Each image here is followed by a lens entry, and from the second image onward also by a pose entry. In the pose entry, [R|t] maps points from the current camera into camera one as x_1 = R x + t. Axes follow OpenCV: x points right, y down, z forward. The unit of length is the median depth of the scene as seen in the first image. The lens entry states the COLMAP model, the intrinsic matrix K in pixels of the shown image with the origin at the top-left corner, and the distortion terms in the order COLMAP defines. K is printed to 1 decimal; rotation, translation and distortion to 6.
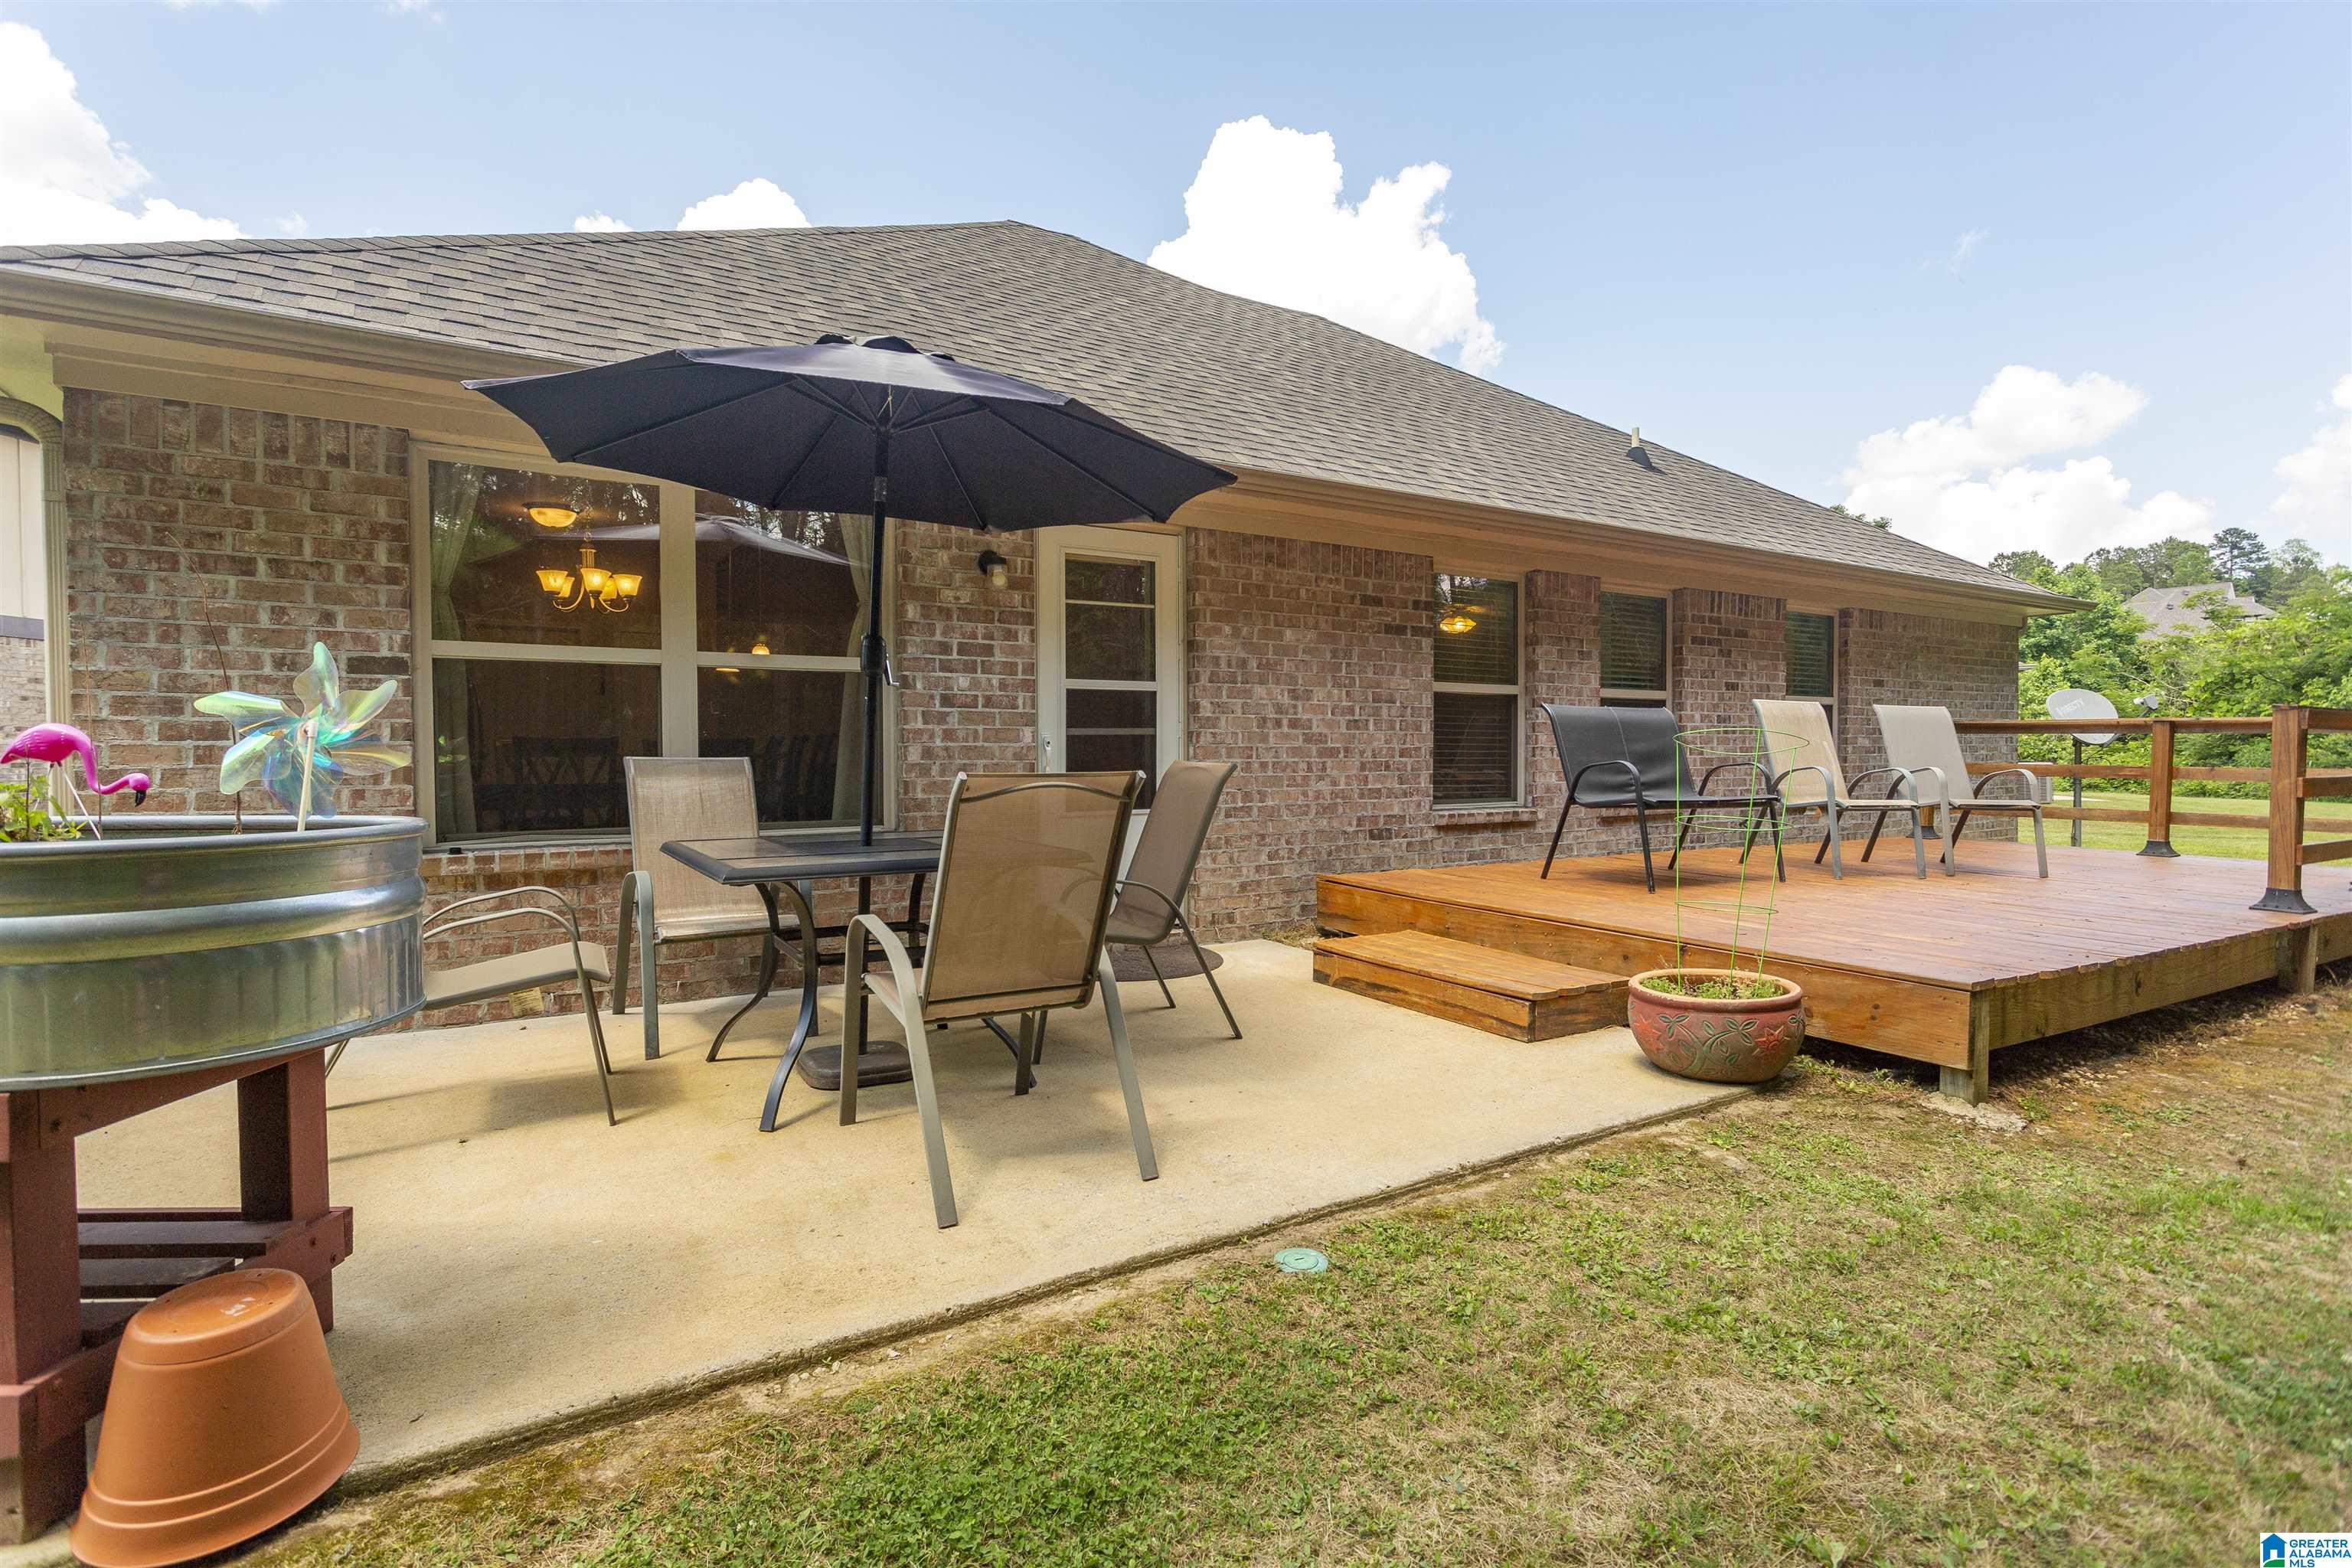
lens RADIAL K [[1139.5, 0, 1153.5], [0, 1139.5, 758.6], [0, 0, 1]] dist [0.004953, 0.000512]
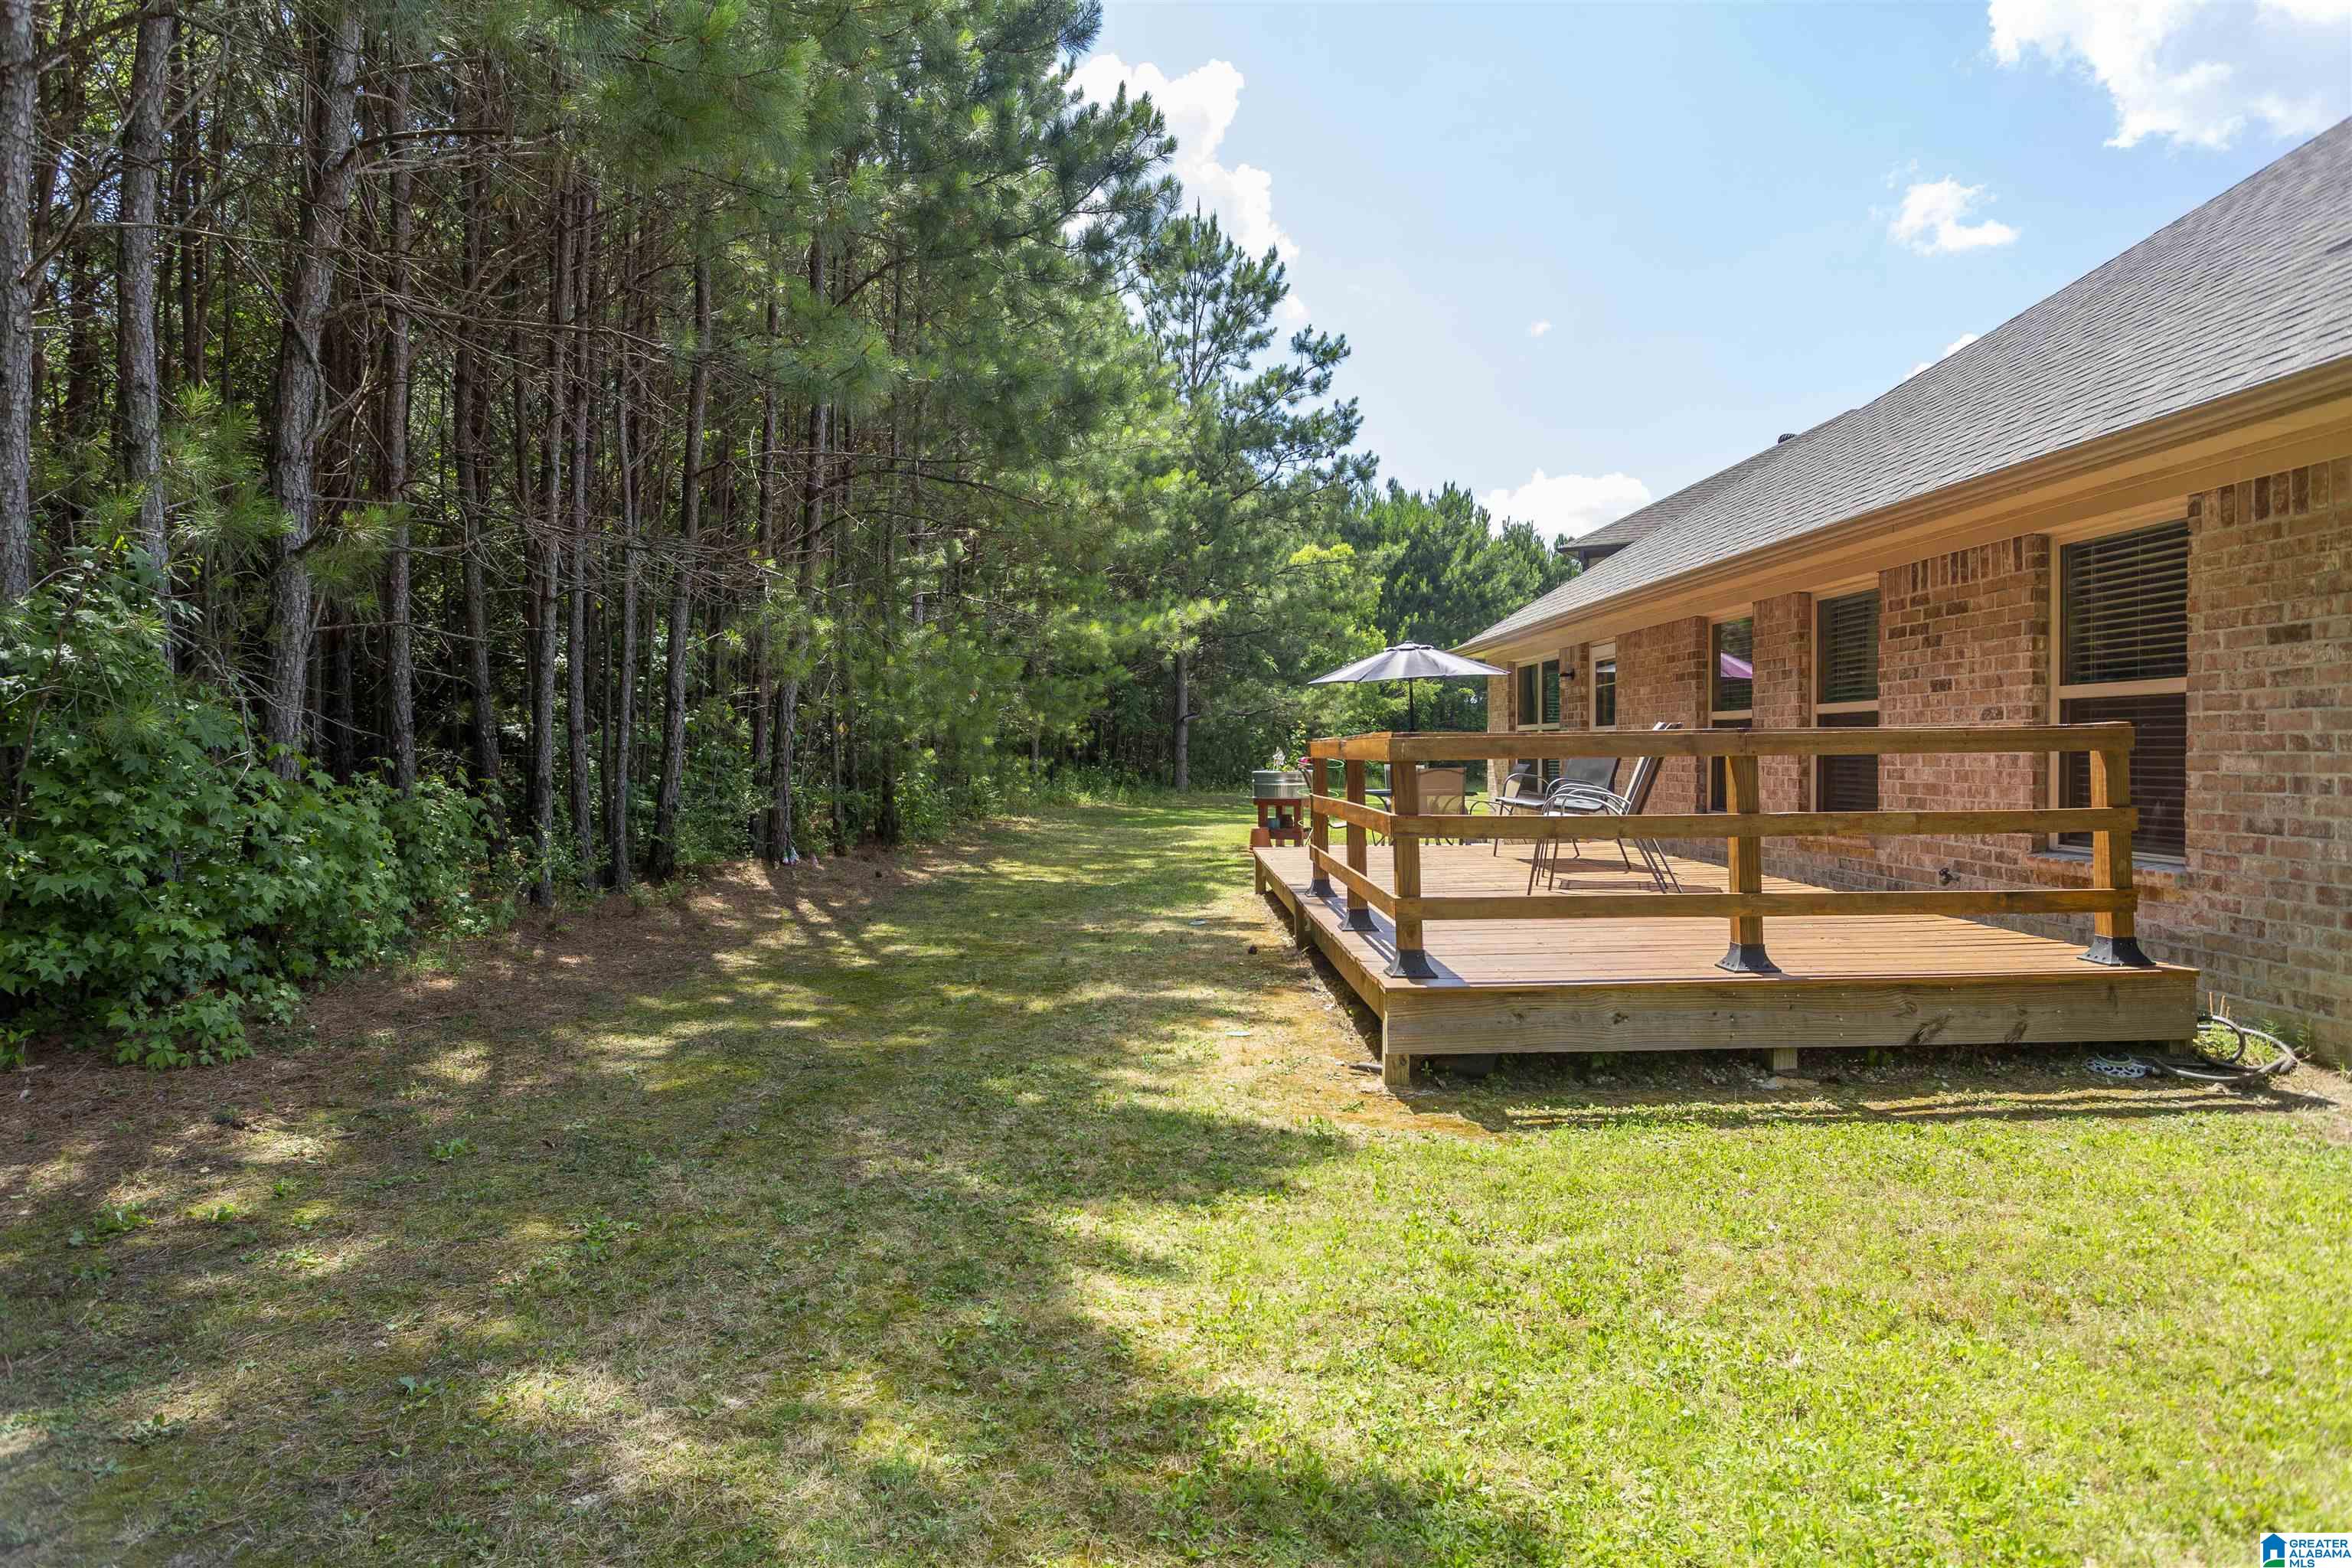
lens RADIAL K [[1309.6, 0, 1166.3], [0, 1309.6, 763.2], [0, 0, 1]] dist [-0.026294, 0.022029]
pose [[-0.509081, 0.011976, -0.860635, 1.931732], [-0.000298, 0.999901, 0.014091, -0.033993], [0.860719, 0.007430, -0.509027, 1.315646]]
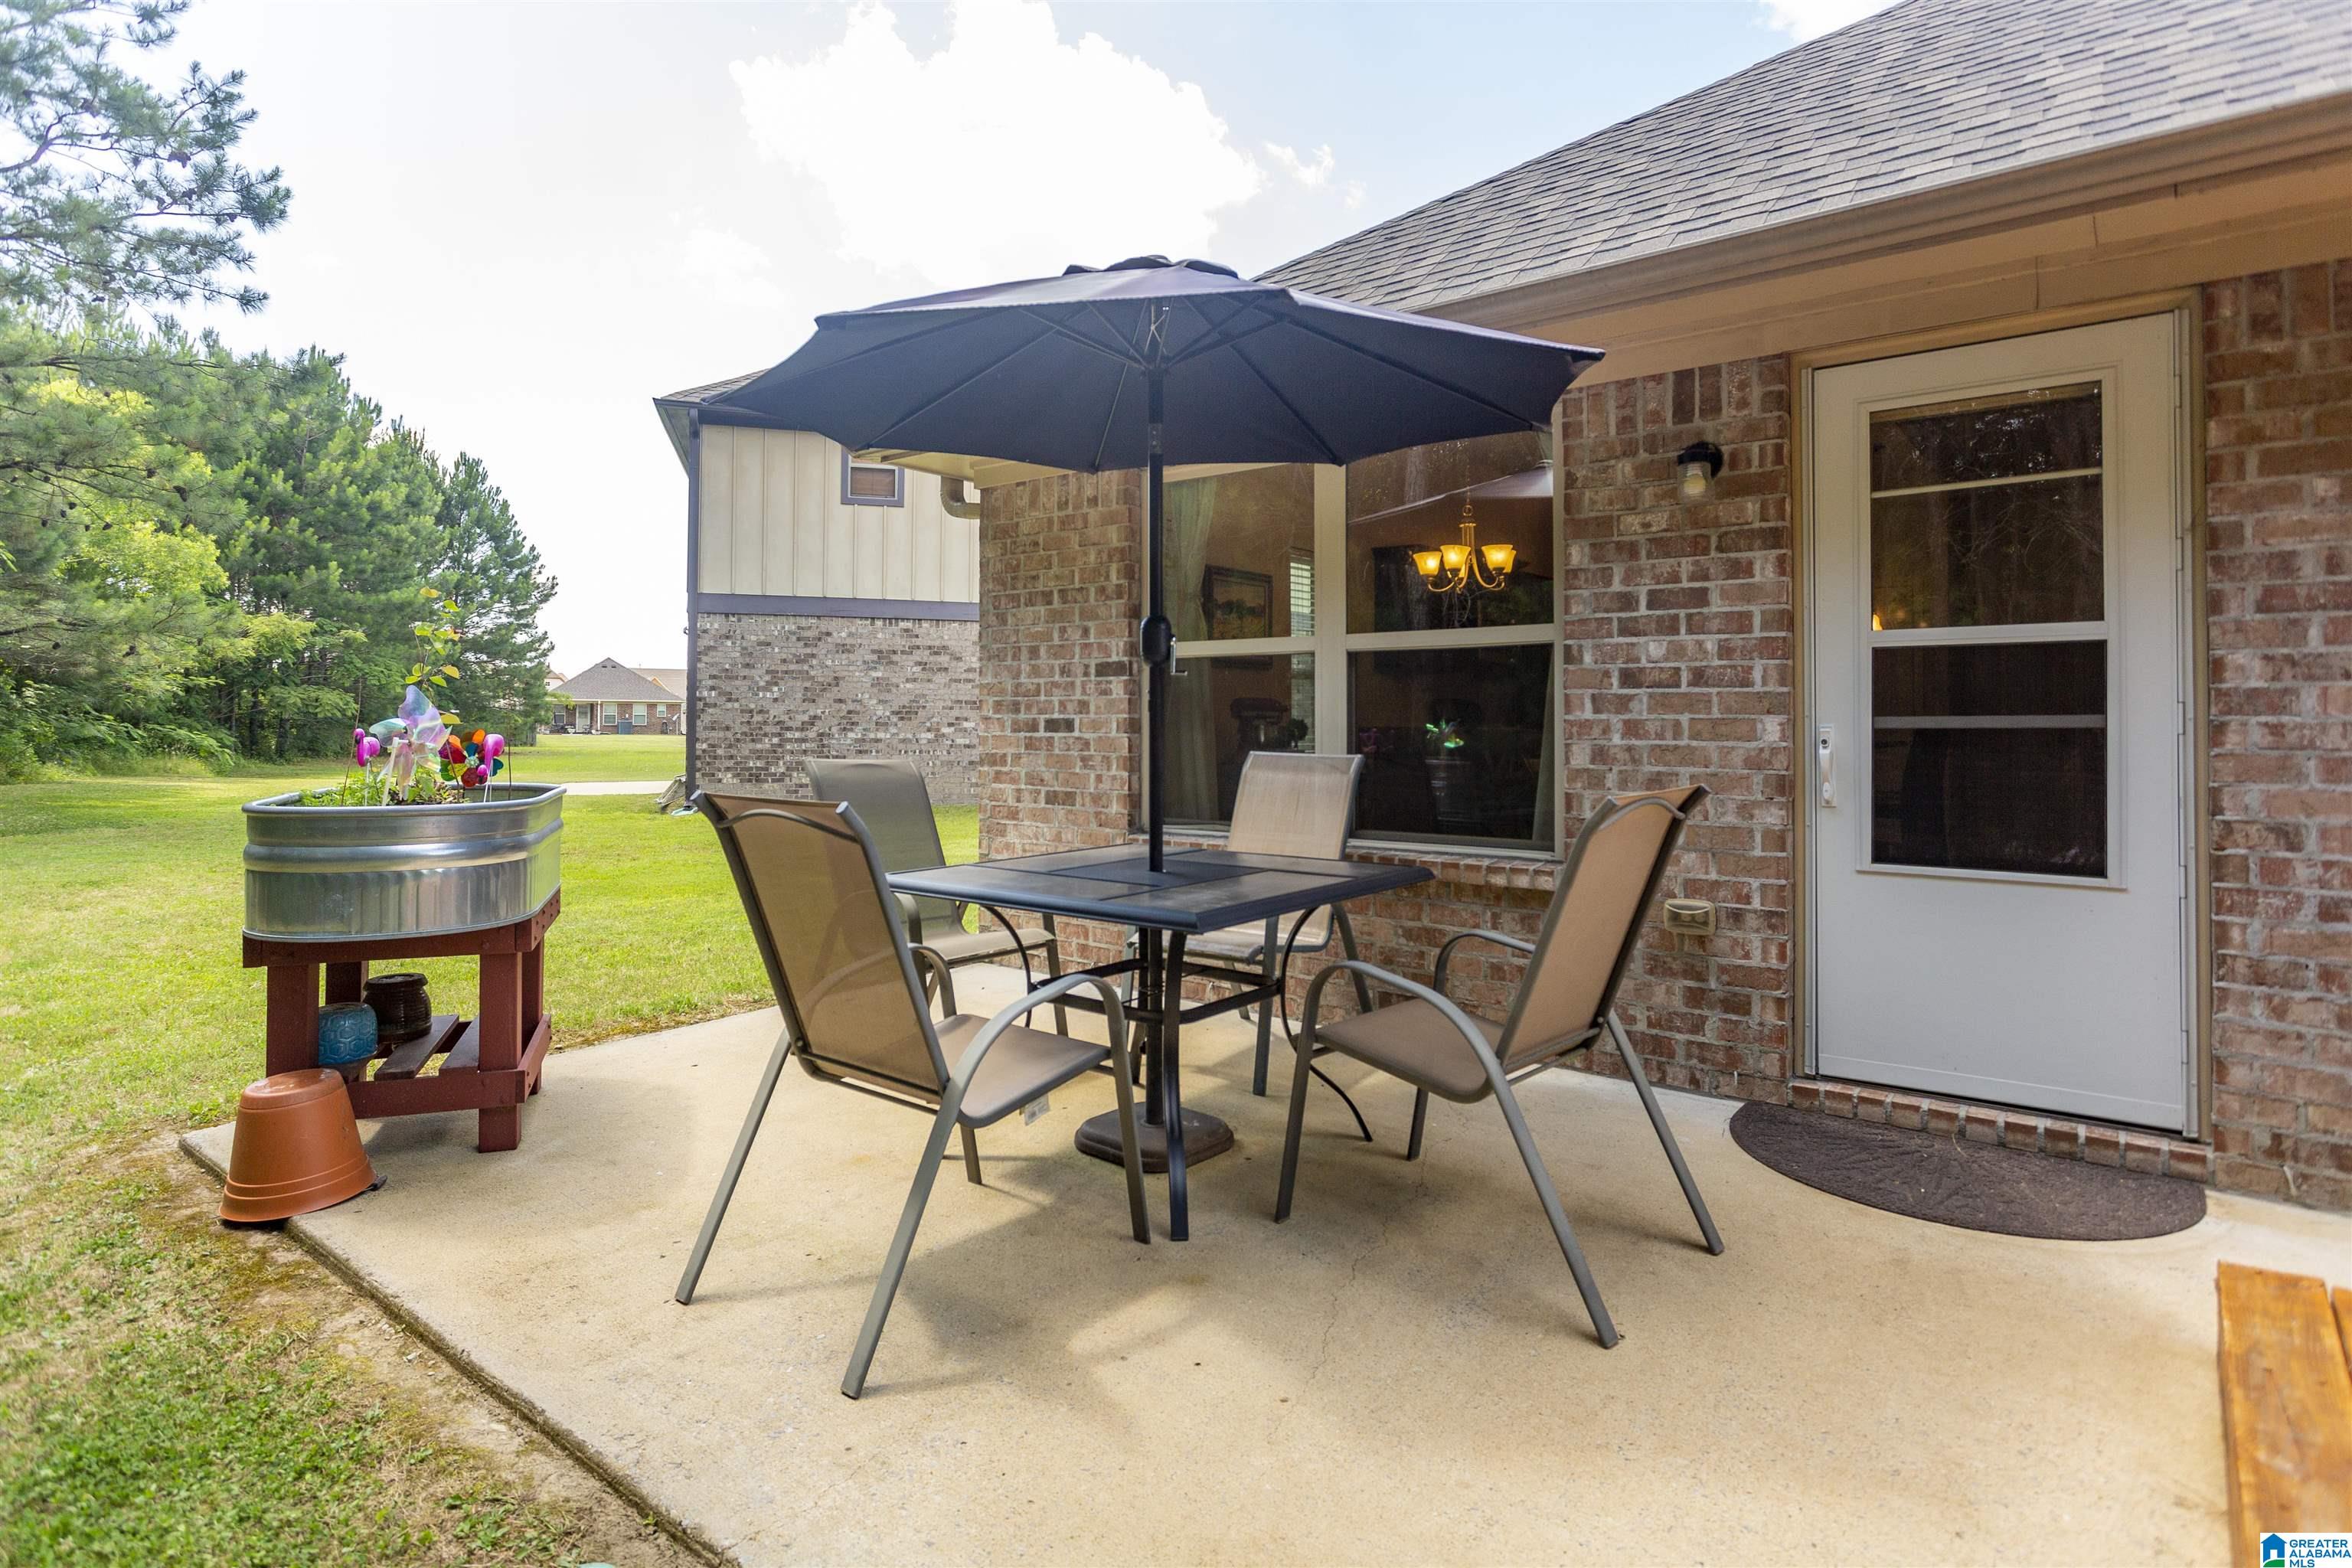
lens RADIAL K [[1220.7, 0, 1172.4], [0, 1220.7, 702.9], [0, 0, 1]] dist [0.000609, -0.000456]
pose [[0.335751, -0.010517, -0.941892, 0.335652], [-0.009952, 0.999842, -0.014712, -0.018541], [0.941898, 0.014313, 0.335593, 0.407185]]
